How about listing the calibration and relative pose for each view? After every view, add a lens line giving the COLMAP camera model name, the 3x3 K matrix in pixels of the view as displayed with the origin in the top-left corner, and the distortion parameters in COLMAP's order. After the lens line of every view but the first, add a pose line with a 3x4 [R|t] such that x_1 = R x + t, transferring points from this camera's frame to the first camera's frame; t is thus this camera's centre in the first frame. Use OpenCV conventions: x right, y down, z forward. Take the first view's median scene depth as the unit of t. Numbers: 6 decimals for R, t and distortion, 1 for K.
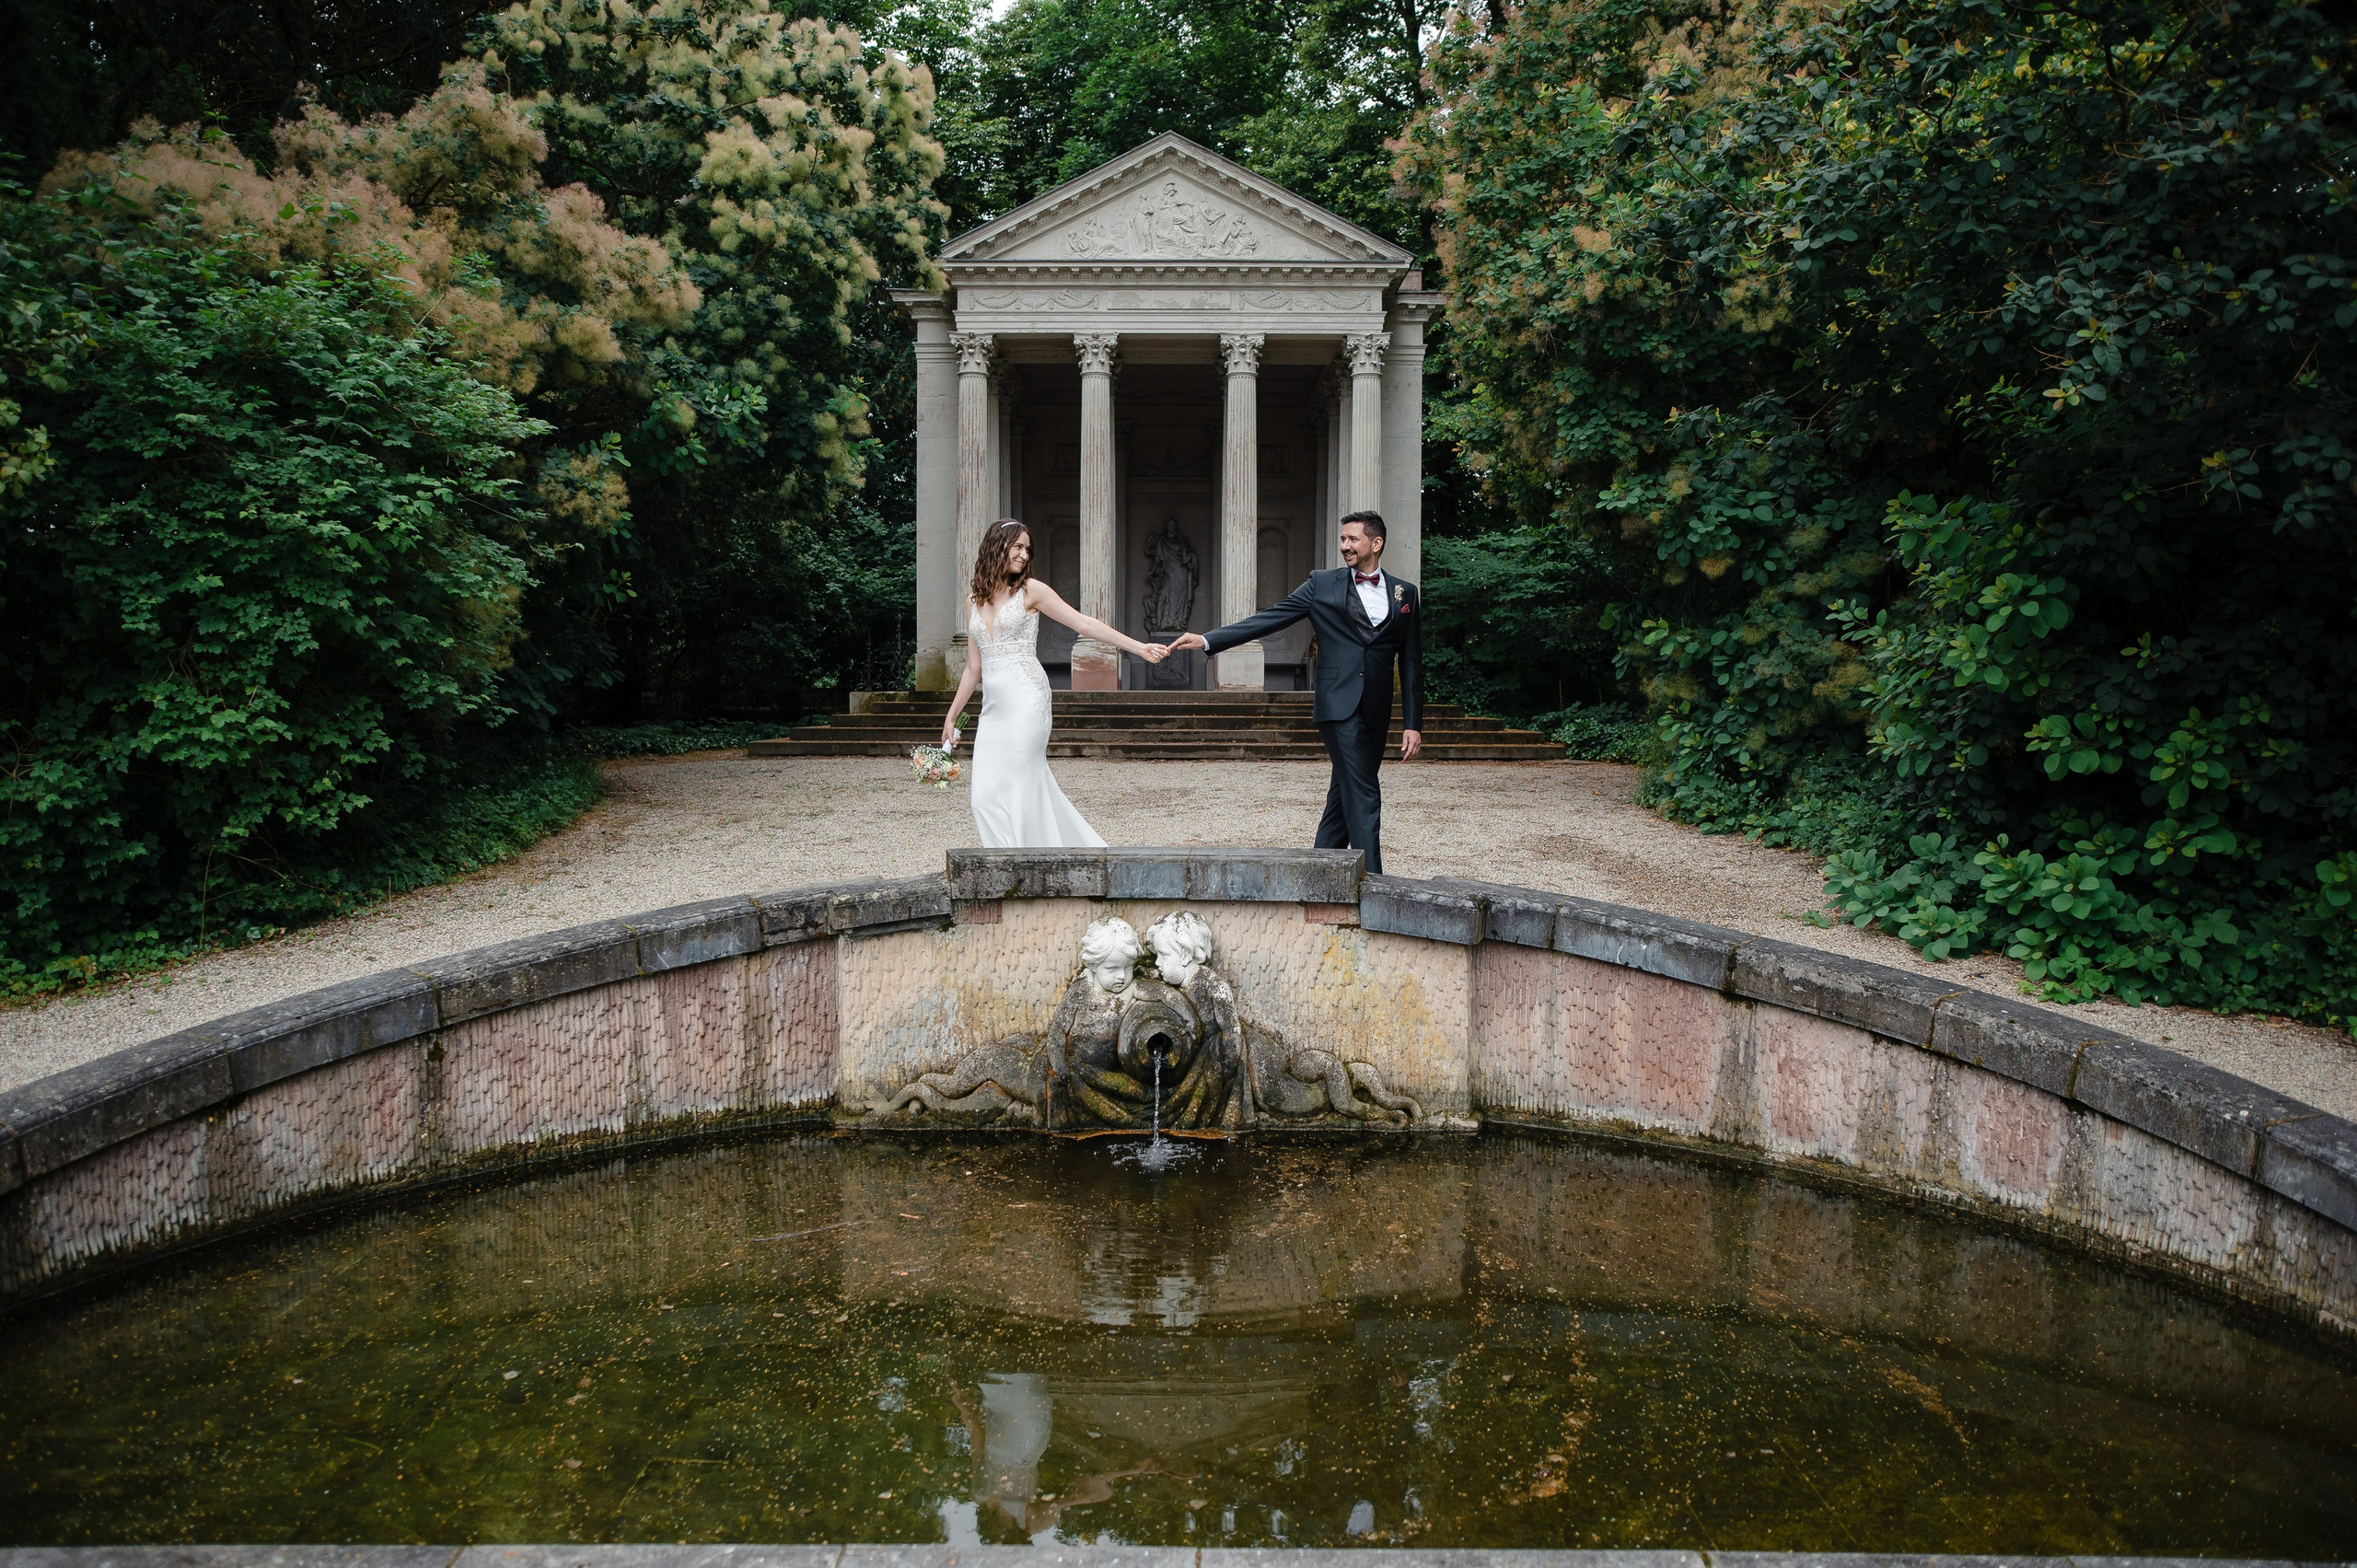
lens RADIAL K [[8706.8, 0, 1175.1], [0, 8706.8, 784.8], [0, 0, 1]] dist [-0.200743, 0.000000]
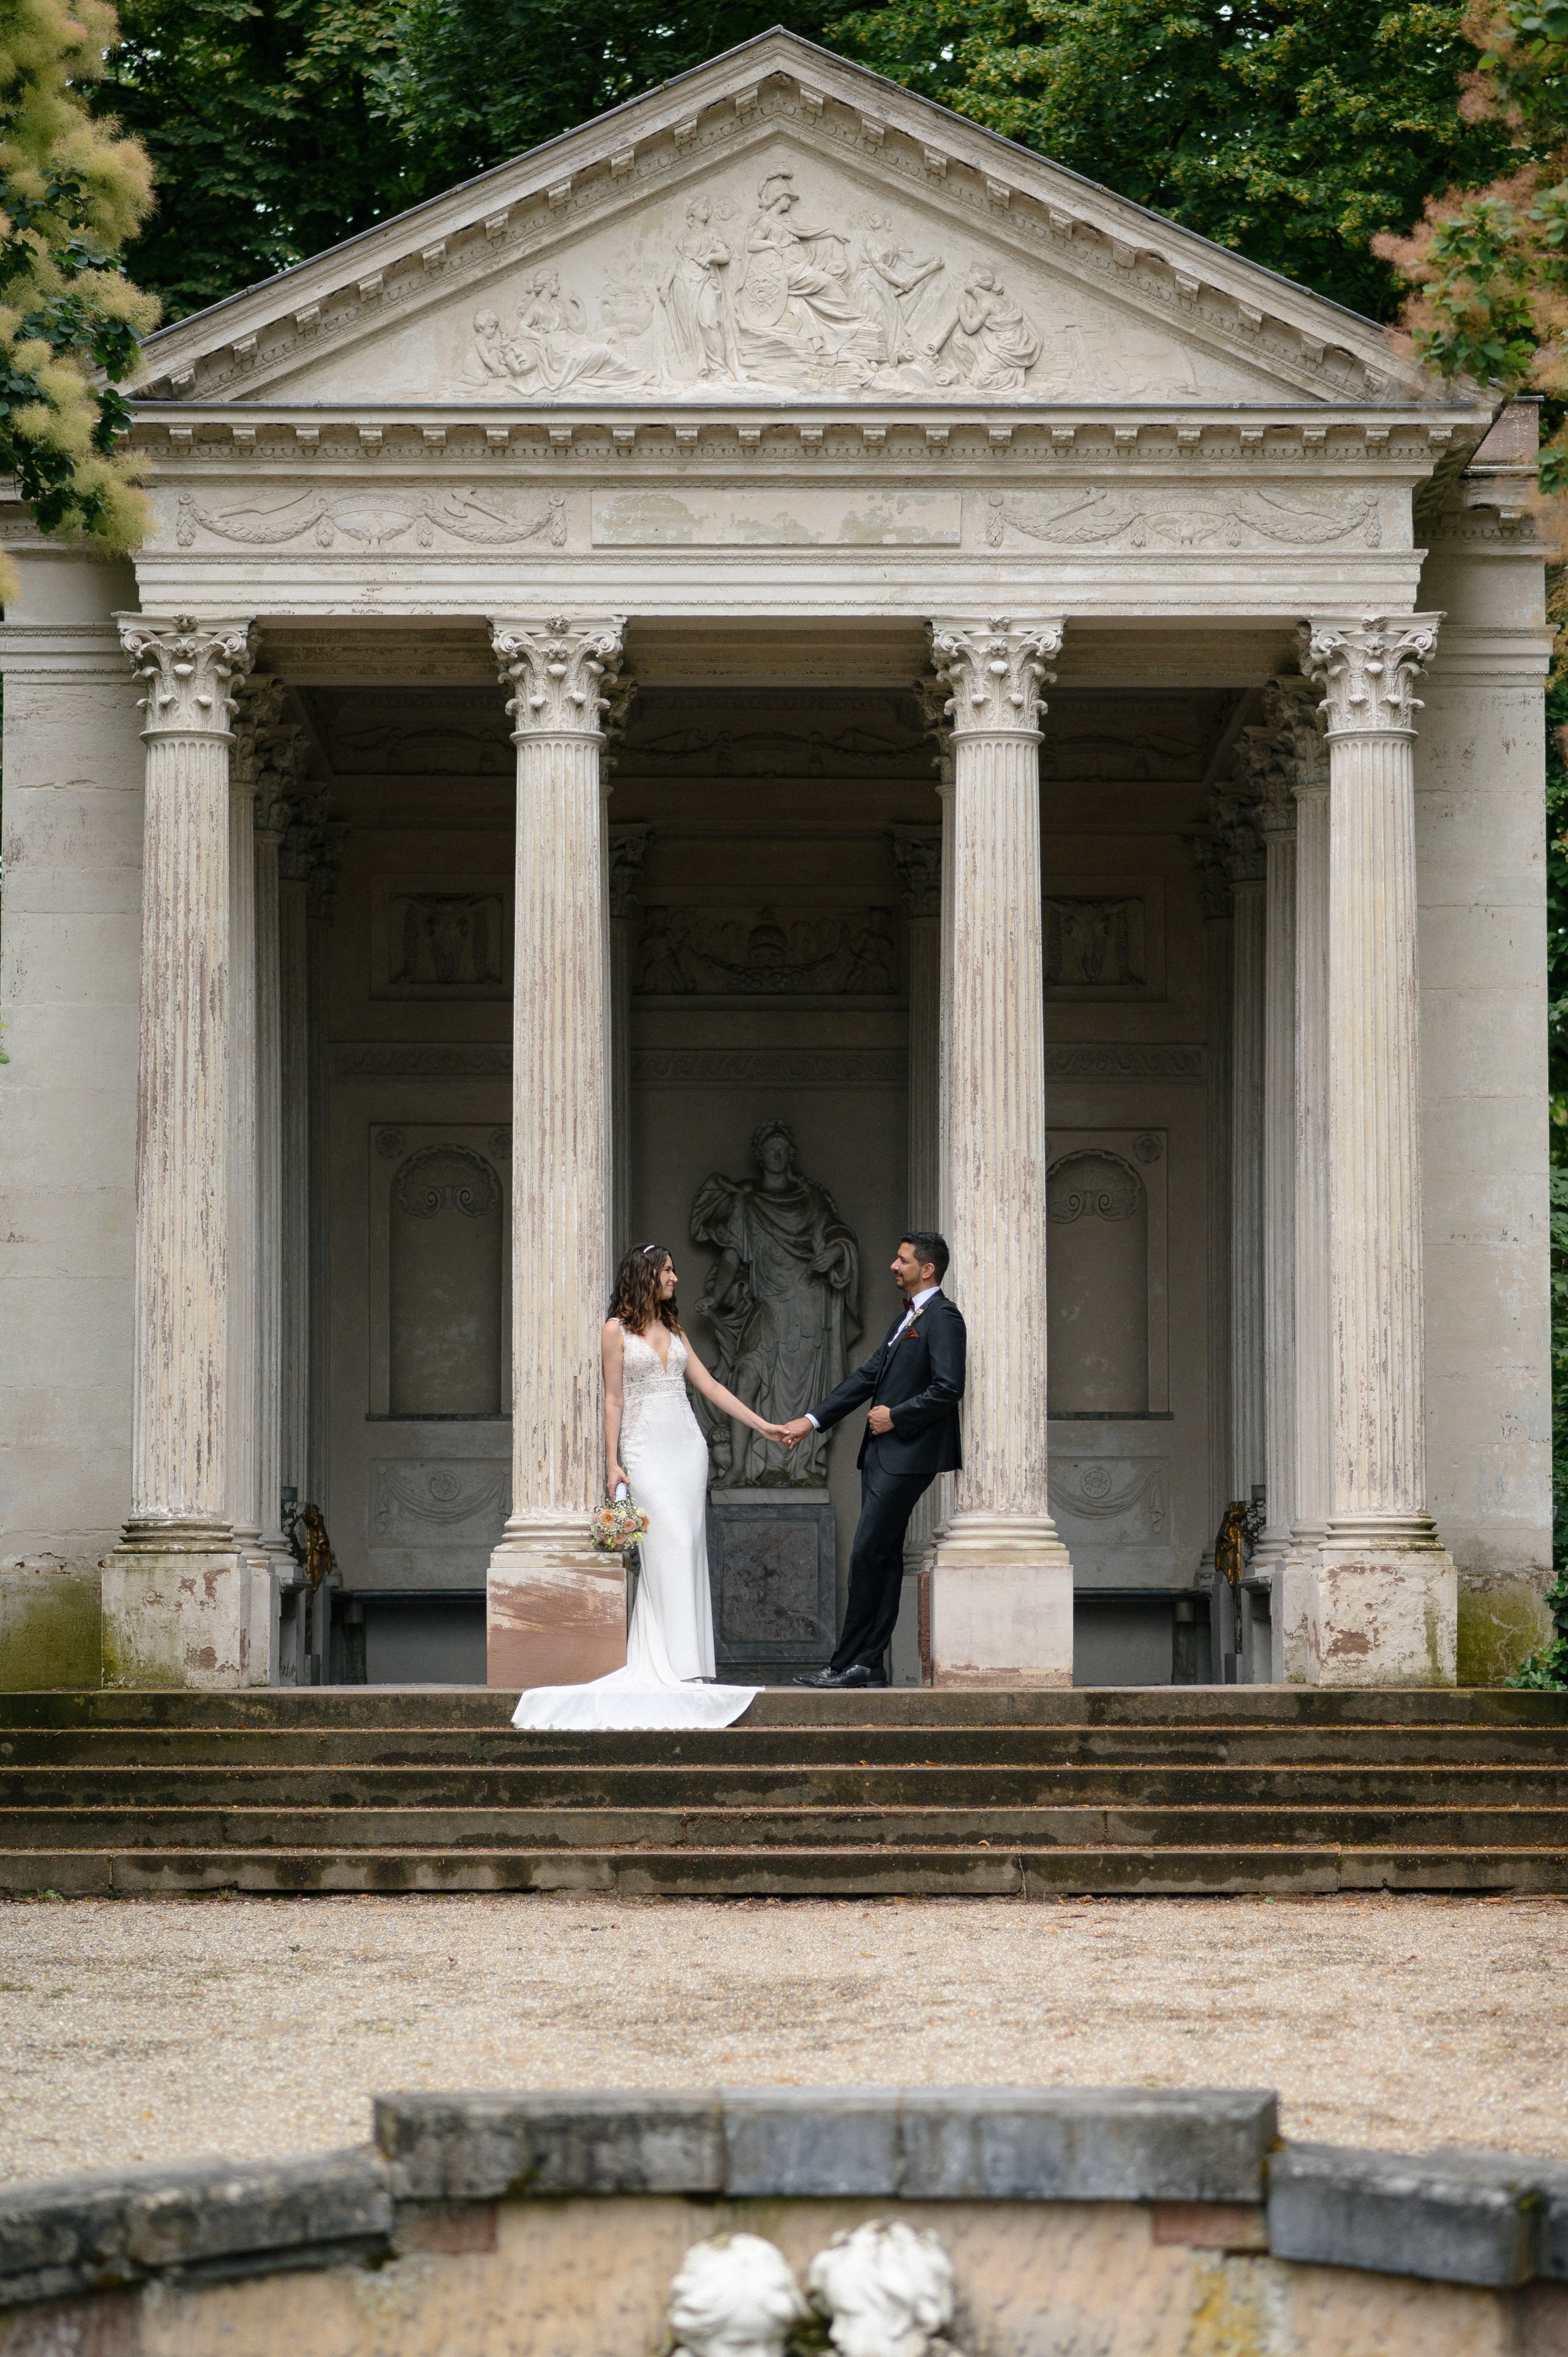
lens RADIAL K [[8706.5, 0, 790.8], [0, 8706.5, 1160.5], [0, 0, 1]] dist [-0.200743, 0.000000]
pose [[0.999800, -0.009164, -0.017762, 0.005529], [0.007578, 0.996145, -0.087388, -0.001927], [0.018494, 0.087236, 0.996016, 0.668187]]
